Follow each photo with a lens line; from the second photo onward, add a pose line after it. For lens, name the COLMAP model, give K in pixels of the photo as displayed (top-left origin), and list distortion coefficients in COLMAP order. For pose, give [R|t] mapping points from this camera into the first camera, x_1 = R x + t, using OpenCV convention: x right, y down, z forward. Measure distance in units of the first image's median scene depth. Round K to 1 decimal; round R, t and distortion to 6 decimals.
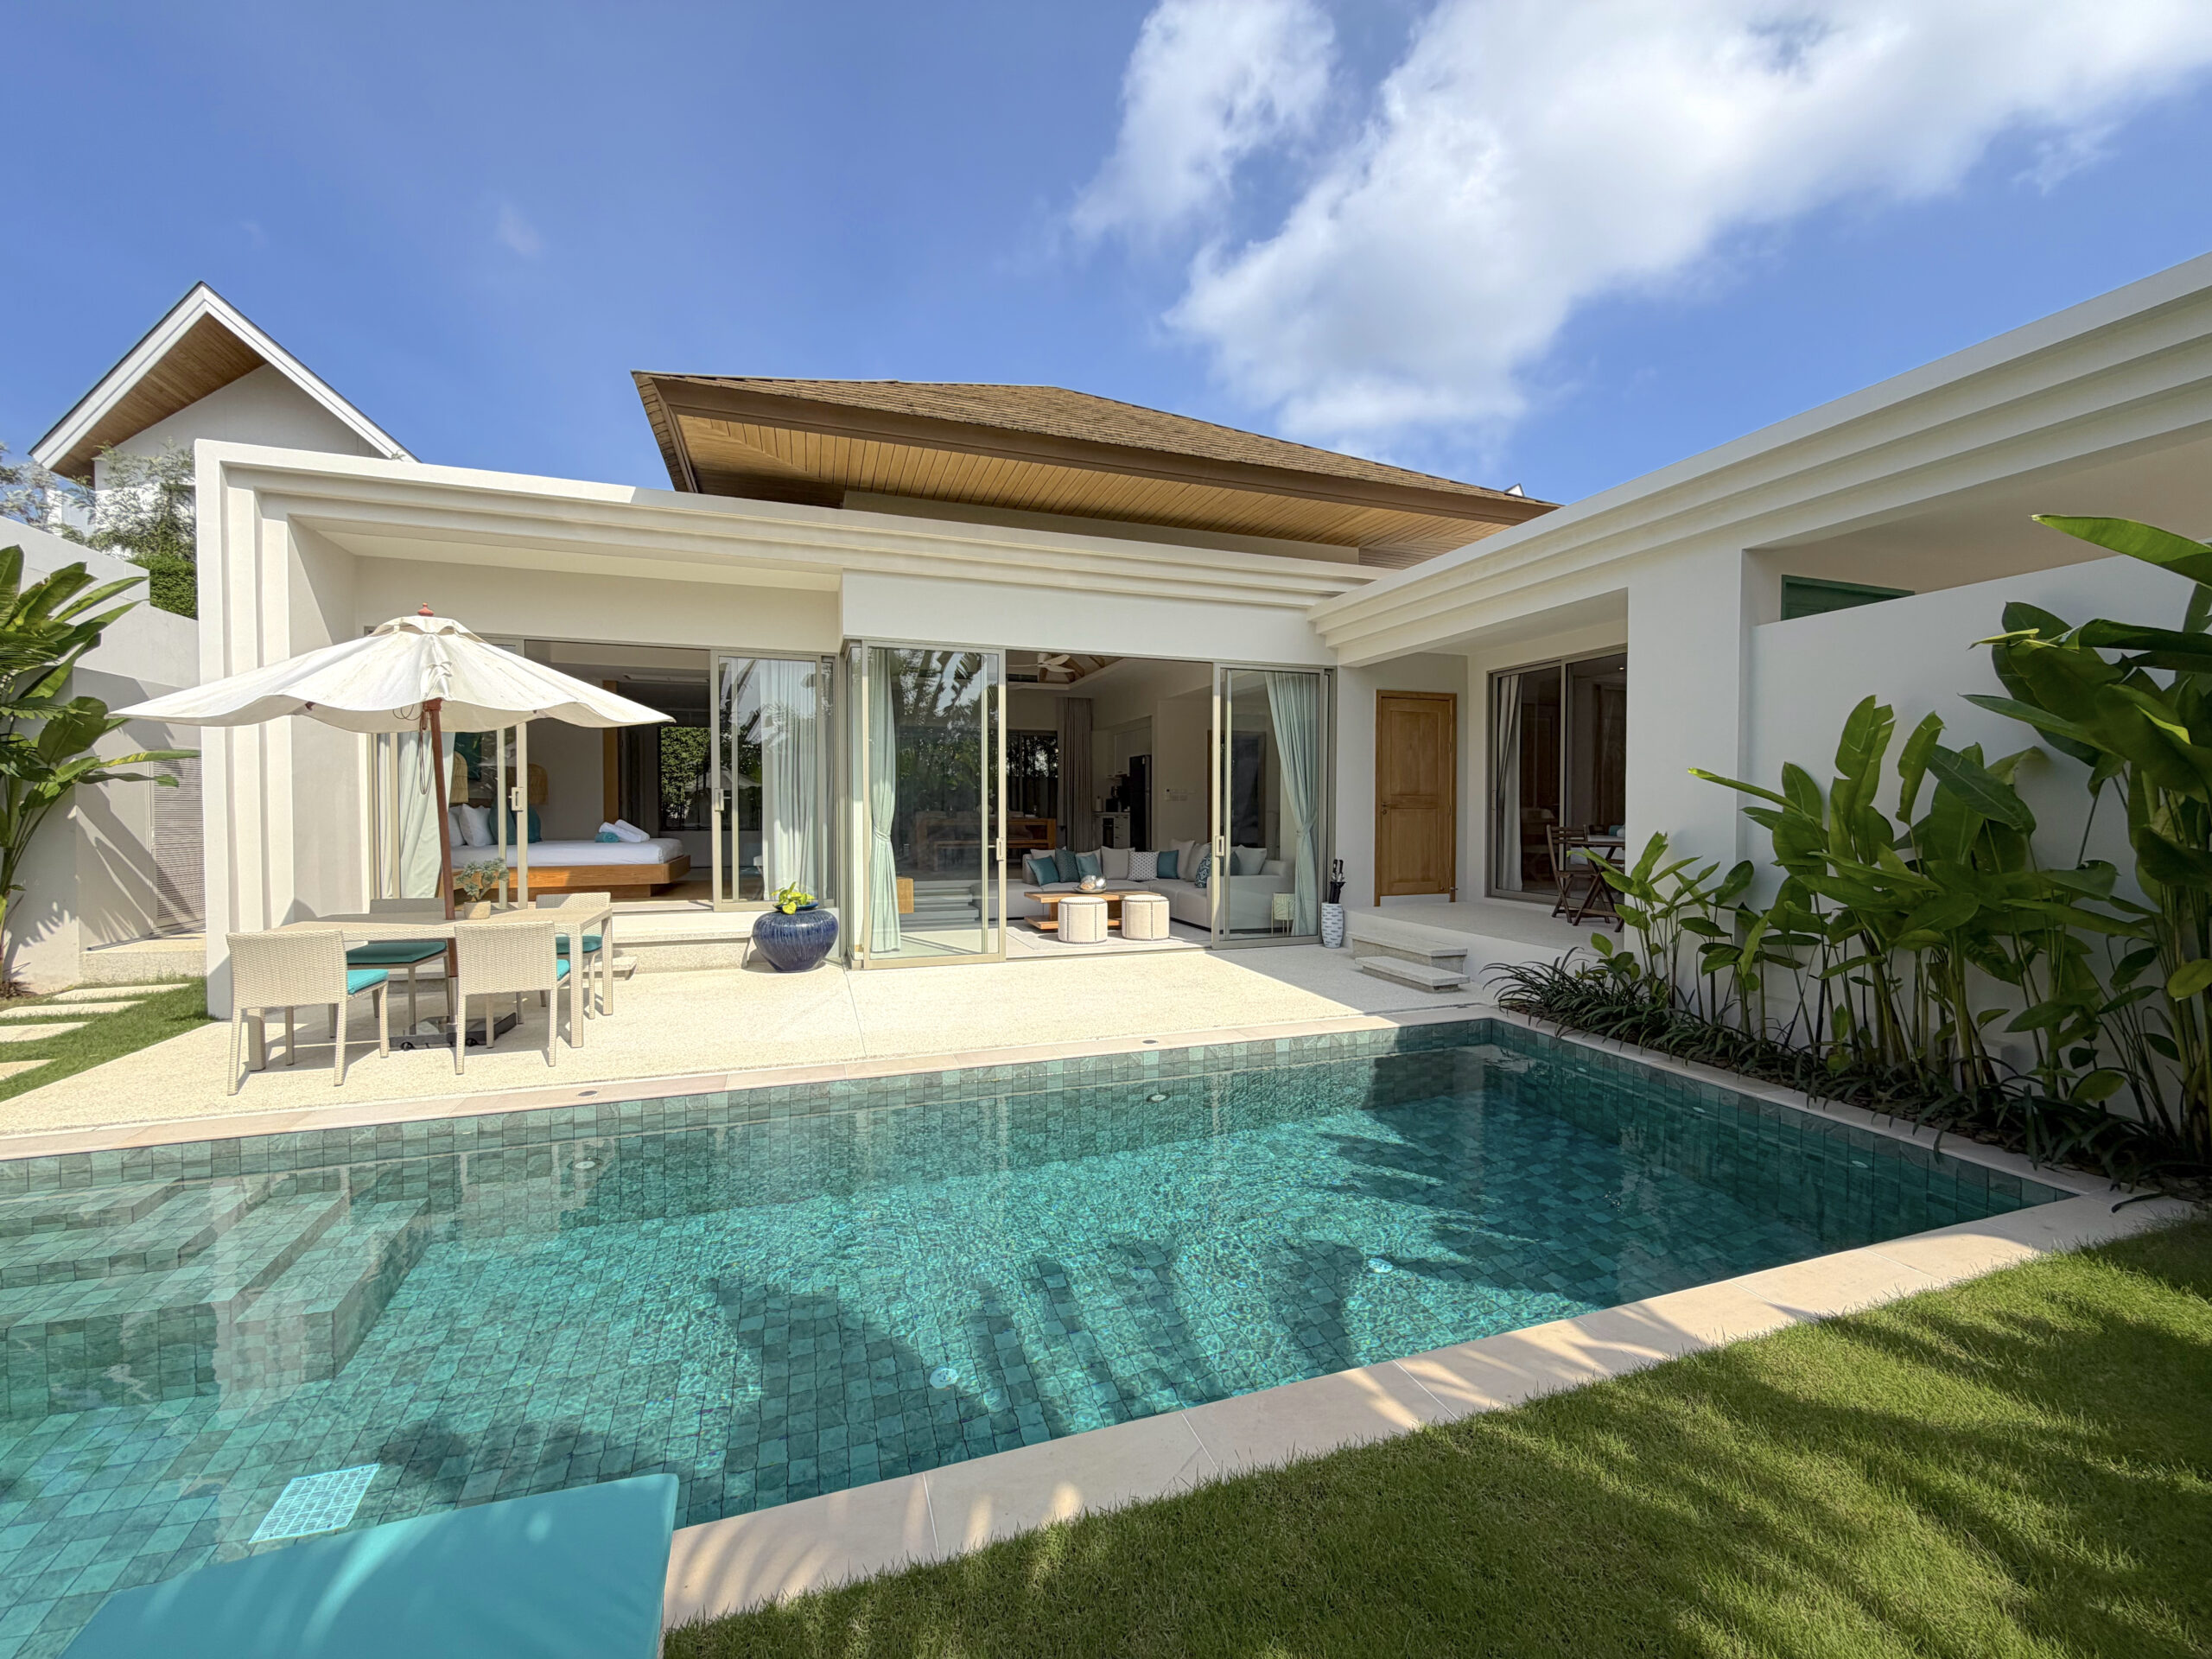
lens RADIAL K [[885.8, 0, 1101.5], [0, 885.8, 808.7], [0, 0, 1]] dist [-0.000029, -0.000252]
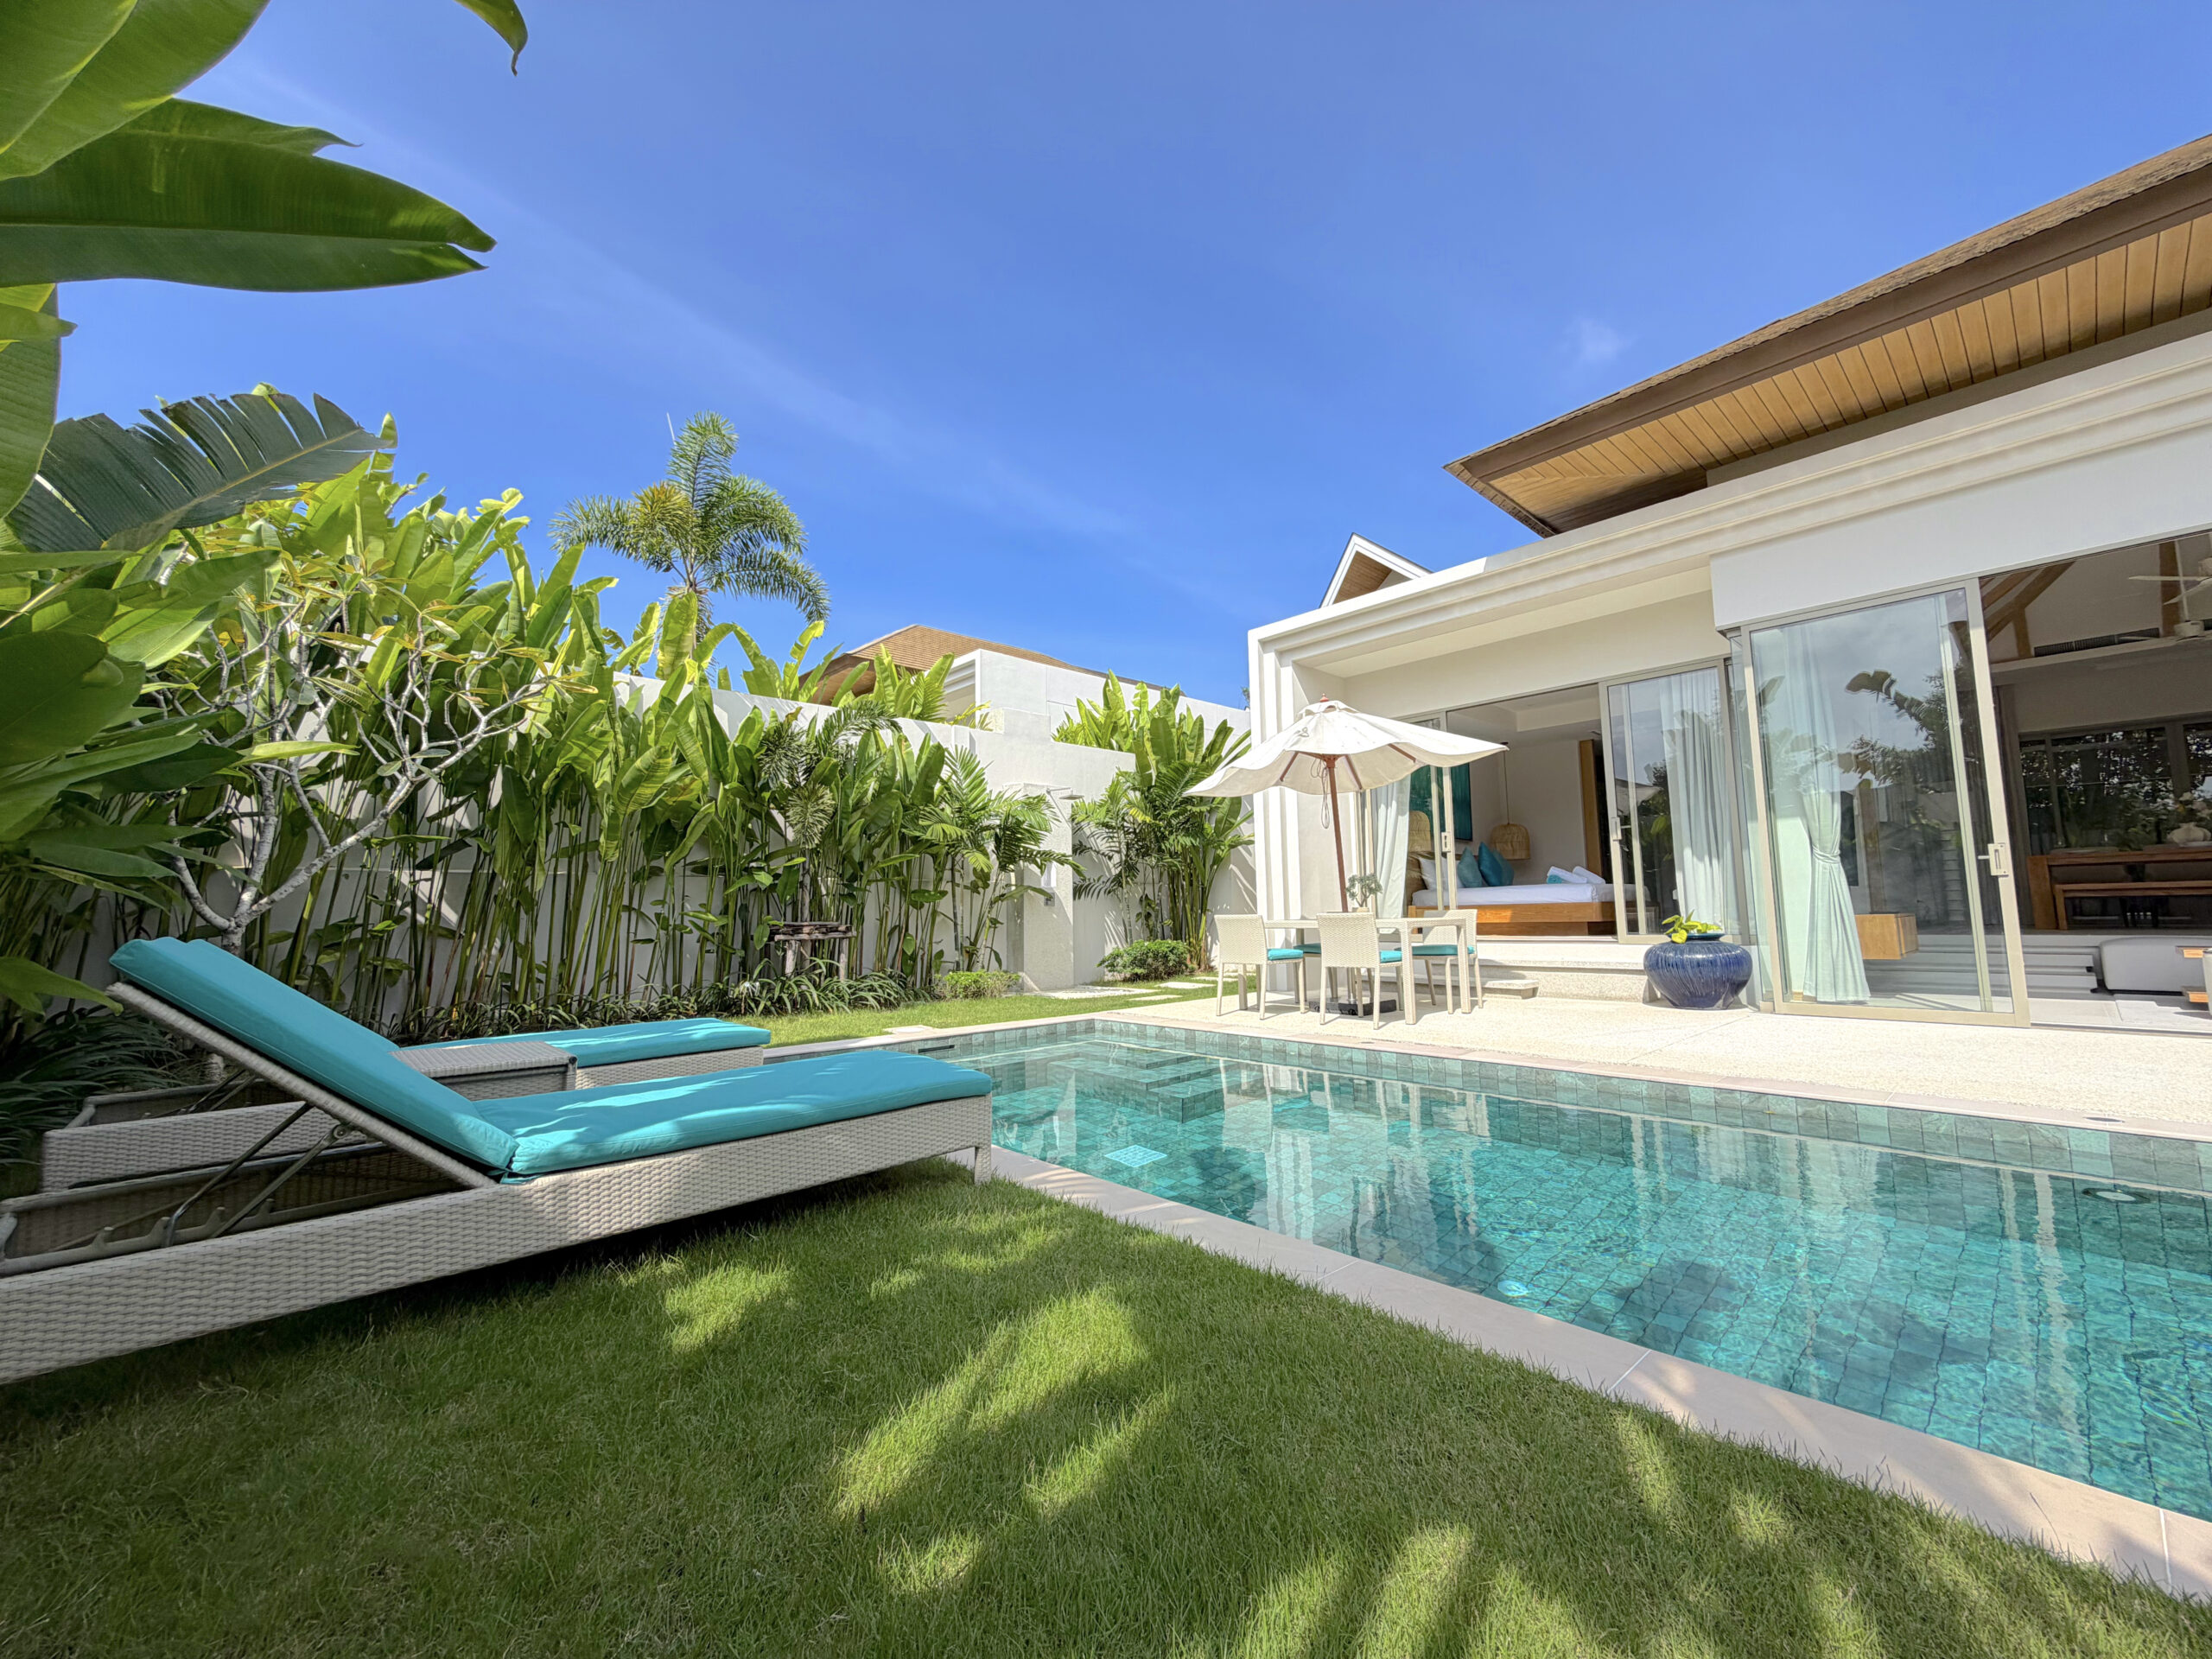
lens RADIAL K [[885.8, 0, 1099.9], [0, 885.8, 814.9], [0, 0, 1]] dist [-0.000029, -0.000252]
pose [[0.395061, -0.112117, -0.911788, 0.249396], [0.016003, 0.993214, -0.115195, 0.080582], [0.918516, 0.030917, 0.394174, 0.089141]]
